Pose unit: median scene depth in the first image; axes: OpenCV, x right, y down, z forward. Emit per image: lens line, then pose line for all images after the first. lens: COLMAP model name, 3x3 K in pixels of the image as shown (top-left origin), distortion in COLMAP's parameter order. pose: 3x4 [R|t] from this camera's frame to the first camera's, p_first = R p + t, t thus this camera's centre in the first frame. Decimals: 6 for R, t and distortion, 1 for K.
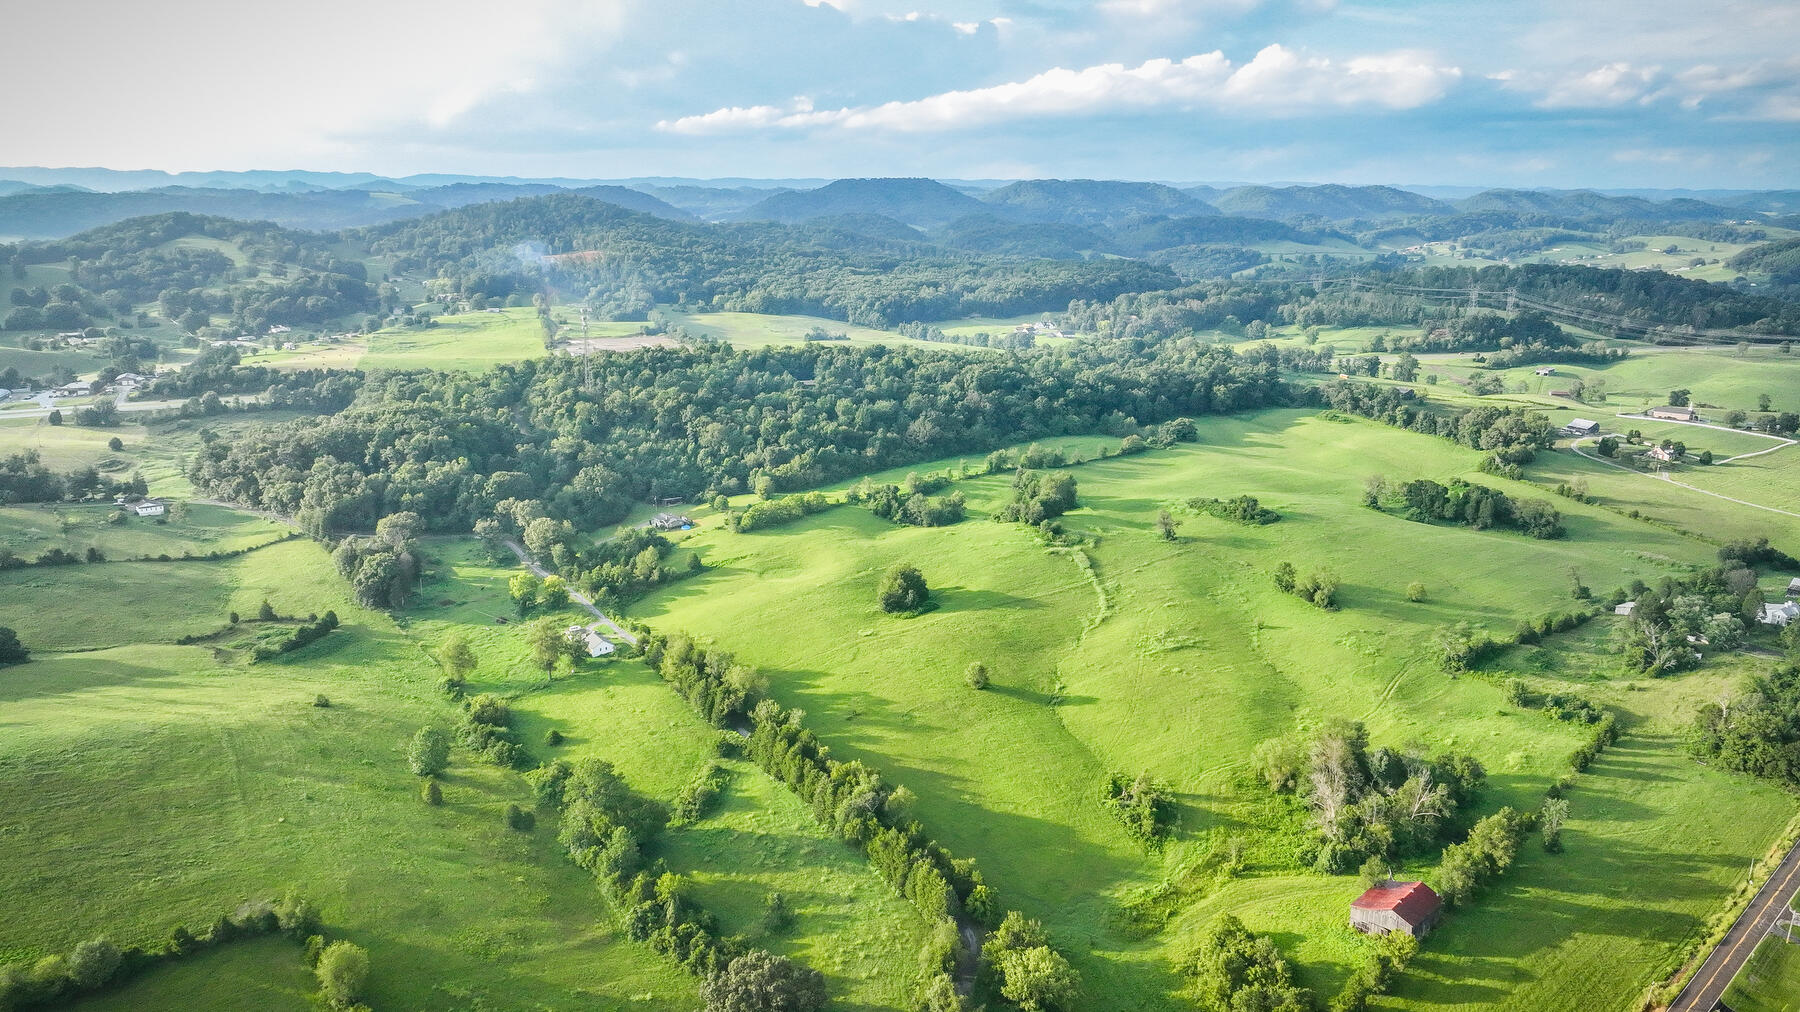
lens RADIAL K [[1264.0, 0, 900.0], [0, 1264.0, 506.0], [0, 0, 1]] dist [0.001029, 0.006977]
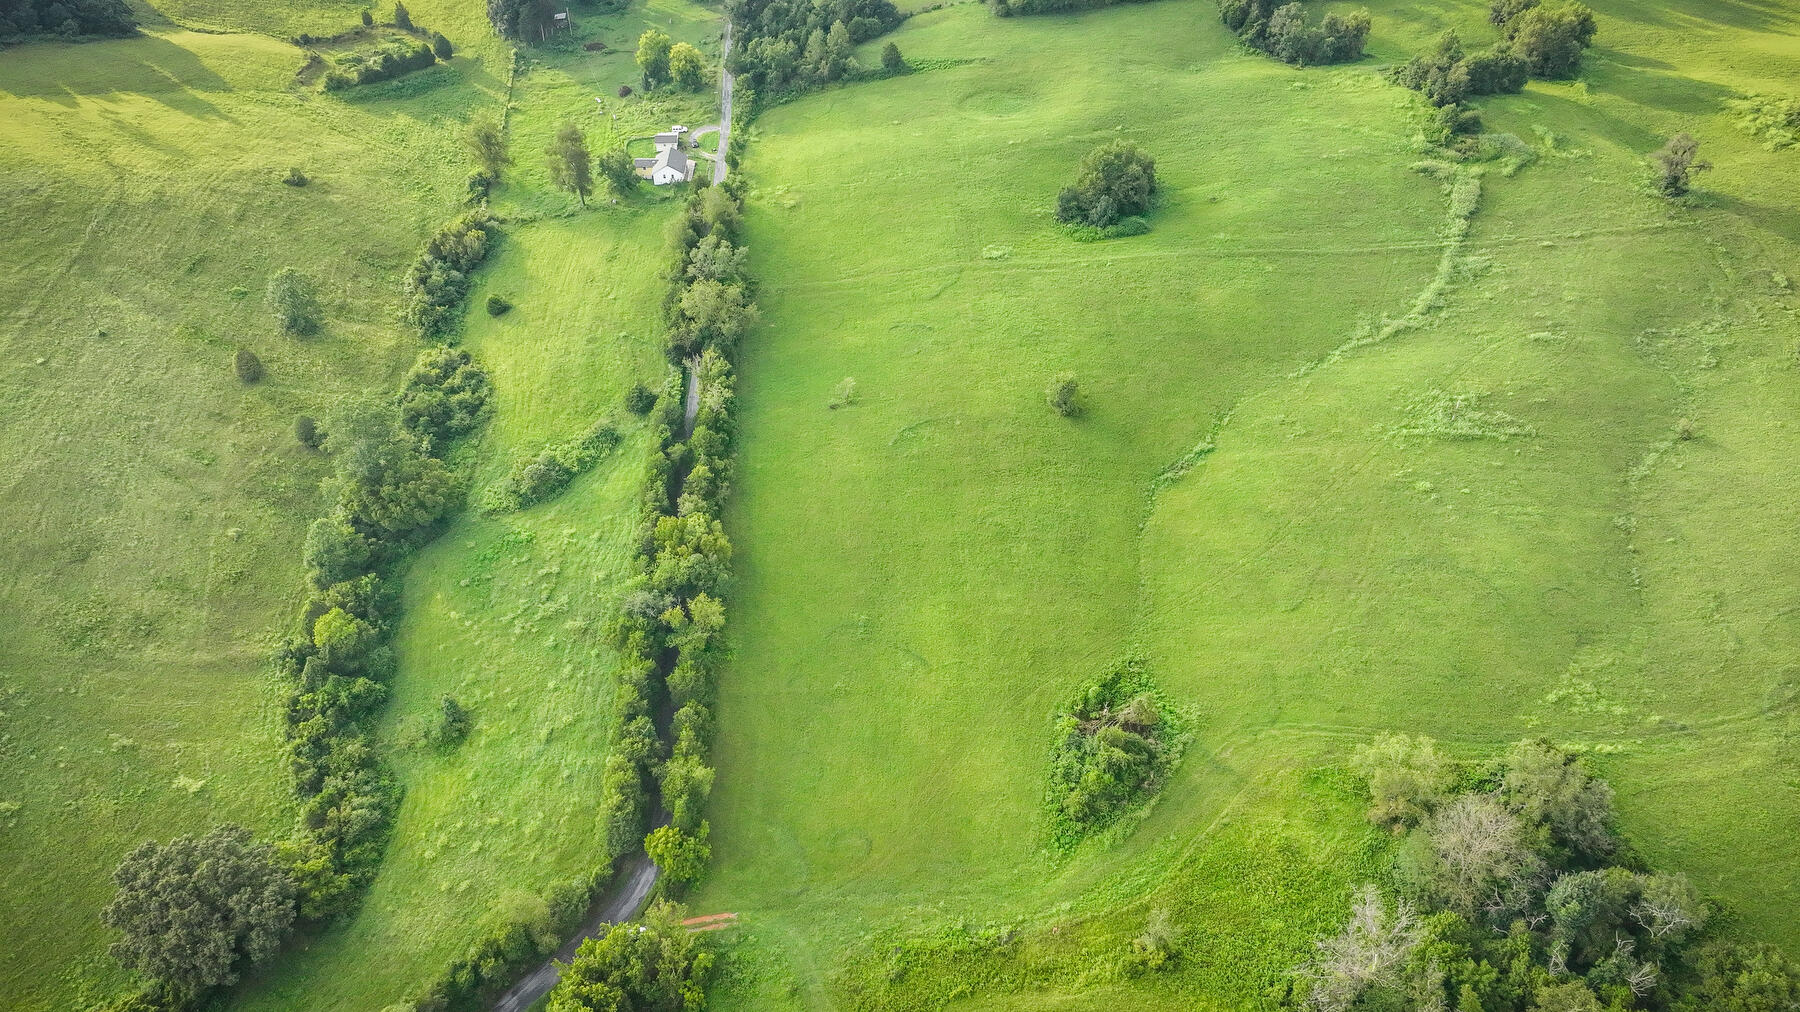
lens RADIAL K [[1262.6, 0, 900.0], [0, 1262.6, 506.0], [0, 0, 1]] dist [0.002256, 0.003090]
pose [[0.850269, 0.354815, -0.388779, 0.221364], [-0.130248, 0.857496, 0.497731, -0.100109], [0.509979, -0.372567, 0.775316, 0.409959]]
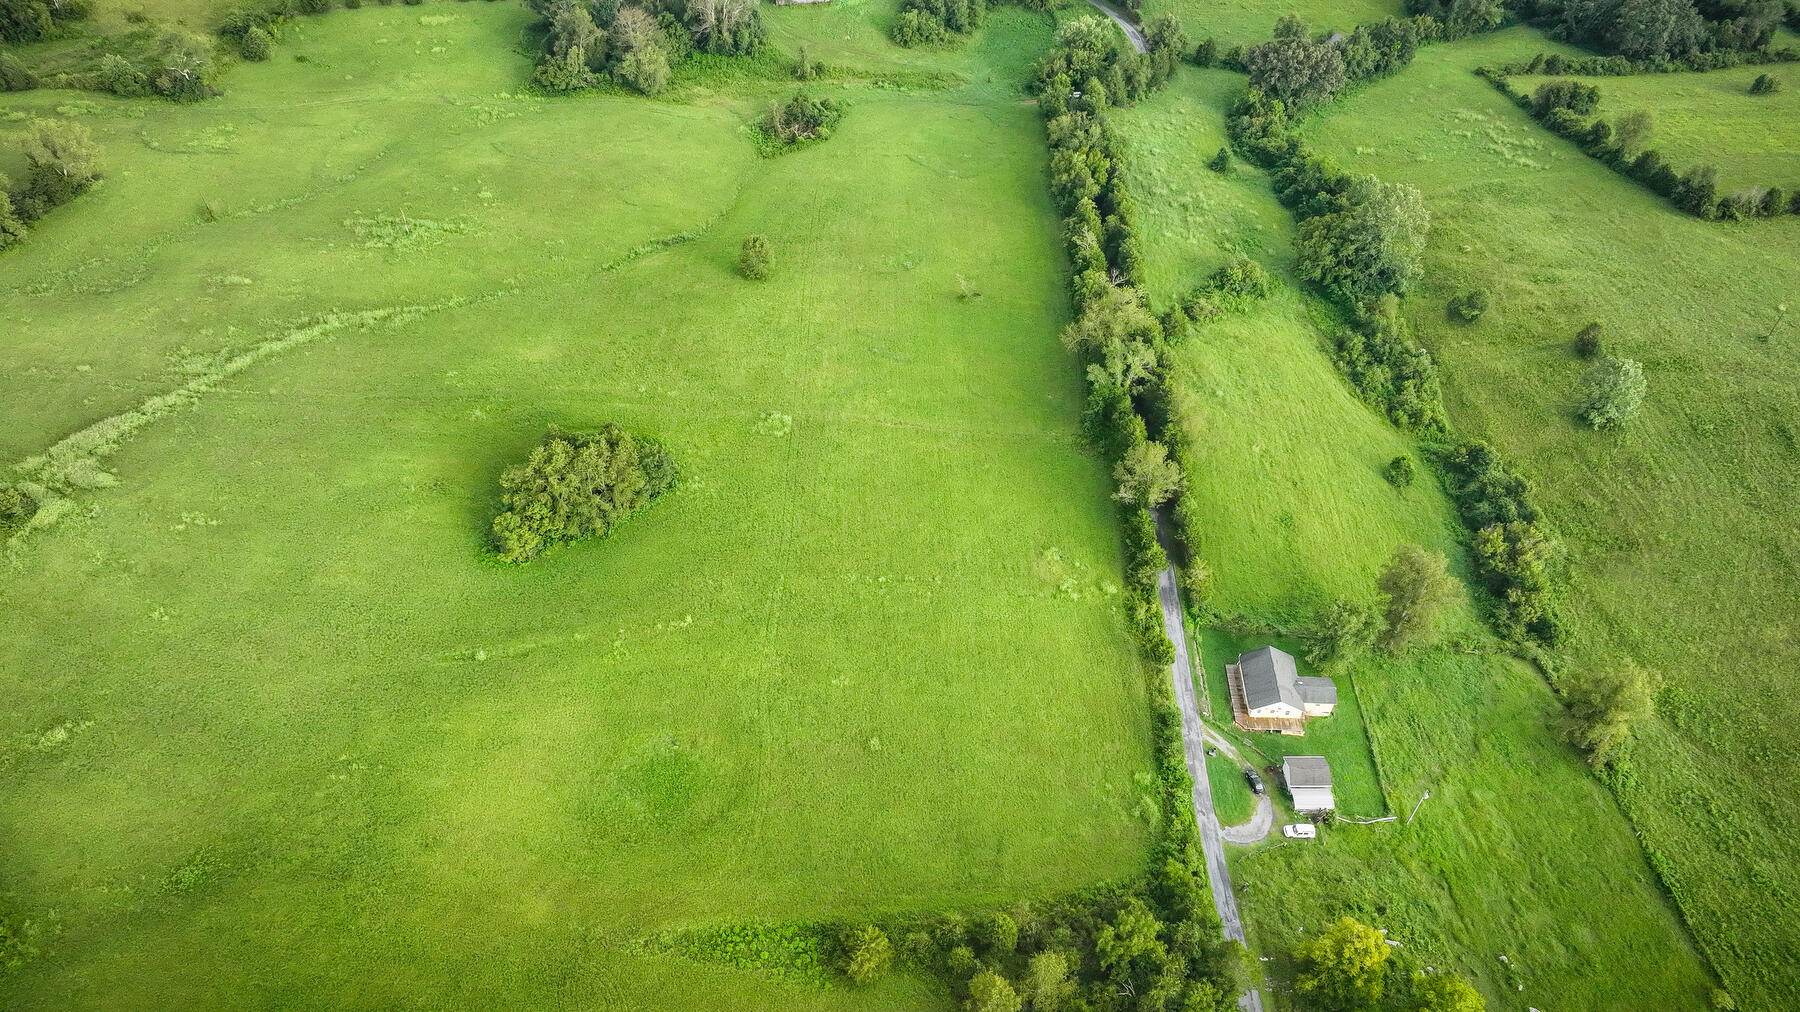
lens RADIAL K [[1264.0, 0, 900.0], [0, 1264.0, 506.0], [0, 0, 1]] dist [0.001029, 0.006977]
pose [[-0.815164, -0.420036, 0.398844, -0.271805], [0.126651, 0.542663, 0.830347, -0.282998], [-0.565214, 0.727383, -0.389162, 1.149765]]
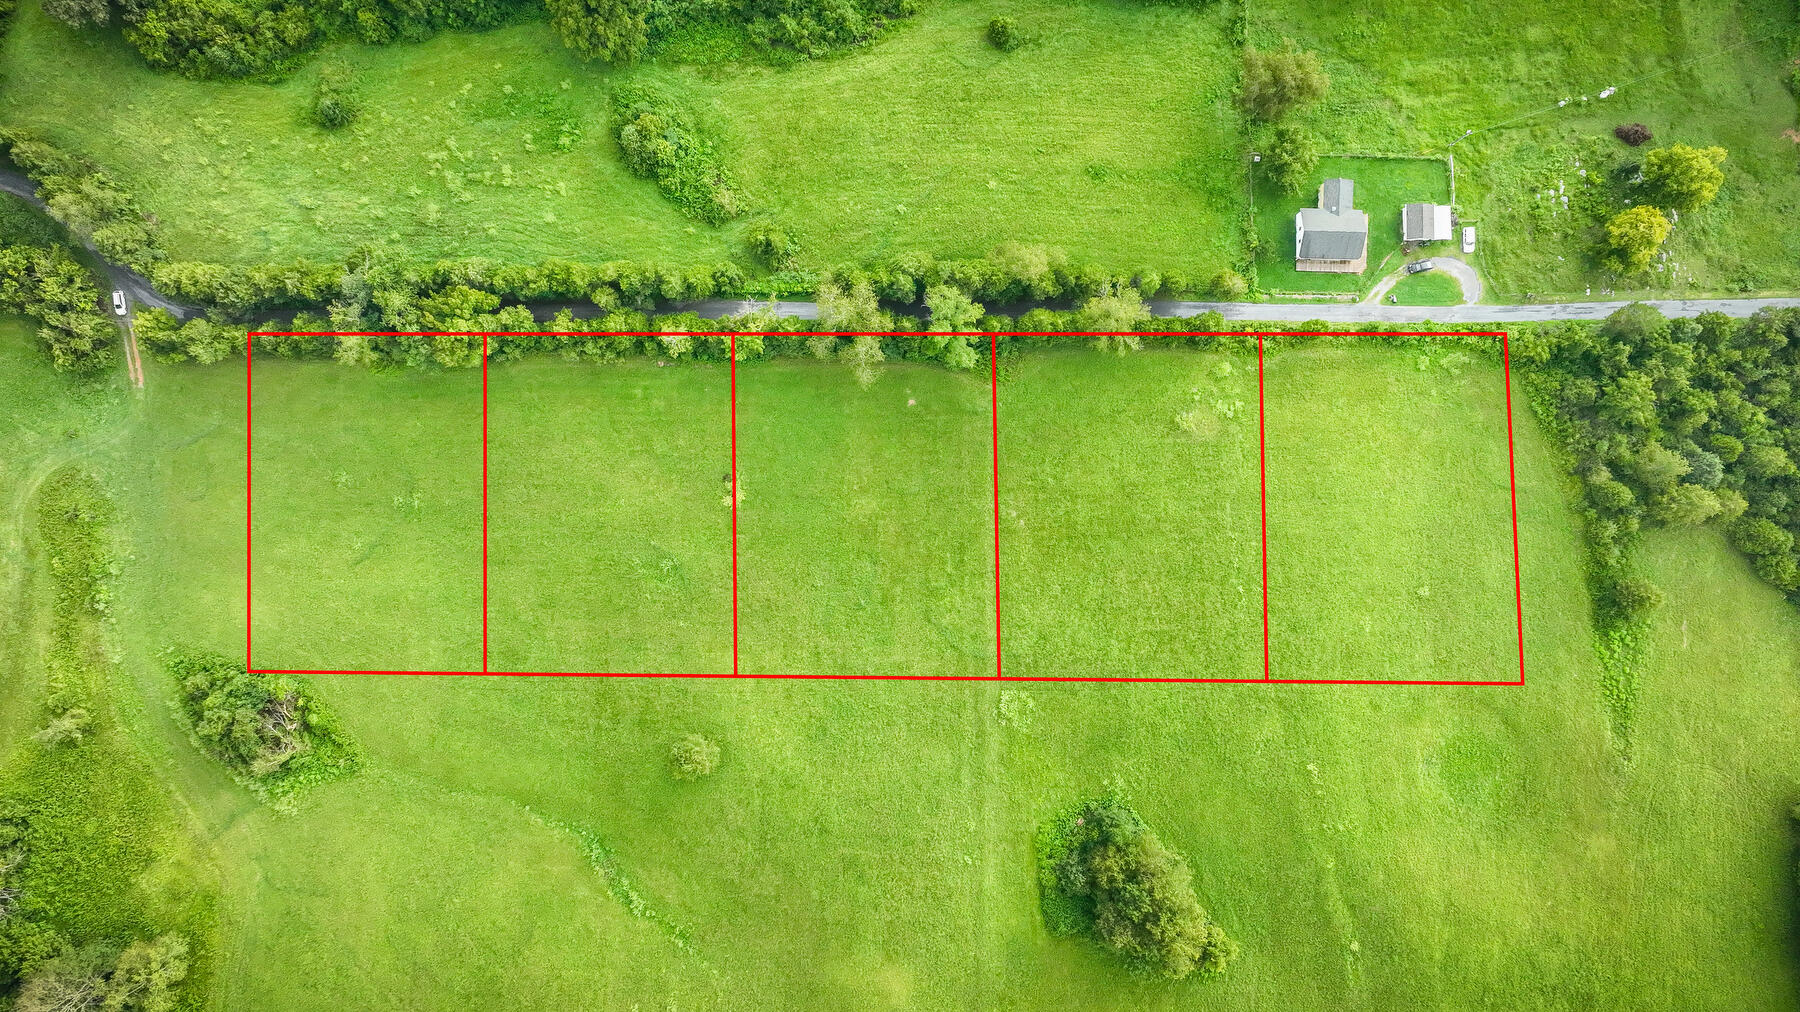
lens RADIAL K [[1264.0, 0, 900.0], [0, 1264.0, 506.0], [0, 0, 1]] dist [0.001029, 0.006977]
pose [[-0.571781, 0.820399, 0.003283, -0.062934], [-0.206374, -0.147704, 0.967261, -0.318702], [0.794025, 0.552384, 0.253763, 0.778608]]
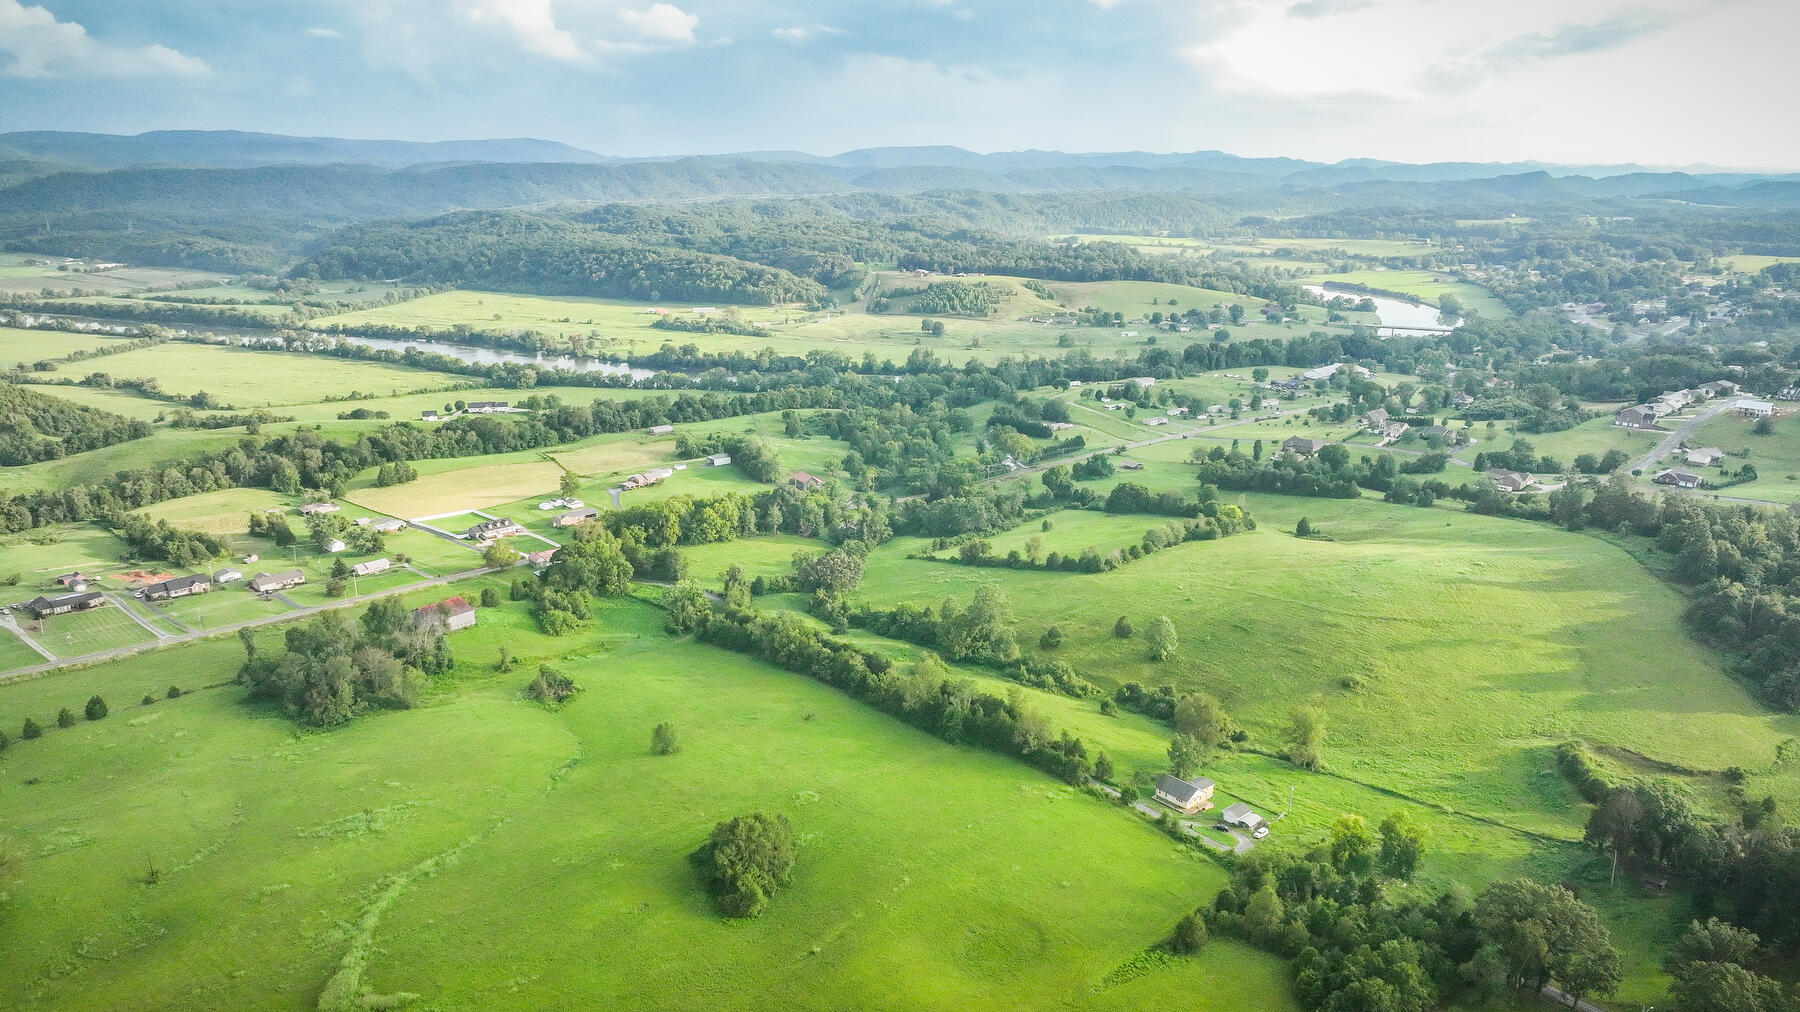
lens RADIAL K [[1262.6, 0, 900.0], [0, 1262.6, 506.0], [0, 0, 1]] dist [0.002256, 0.003090]
pose [[-0.994895, 0.022243, -0.098437, -0.012818], [-0.028149, 0.875534, 0.482336, -0.360261], [0.096913, 0.482644, -0.870438, 1.475141]]
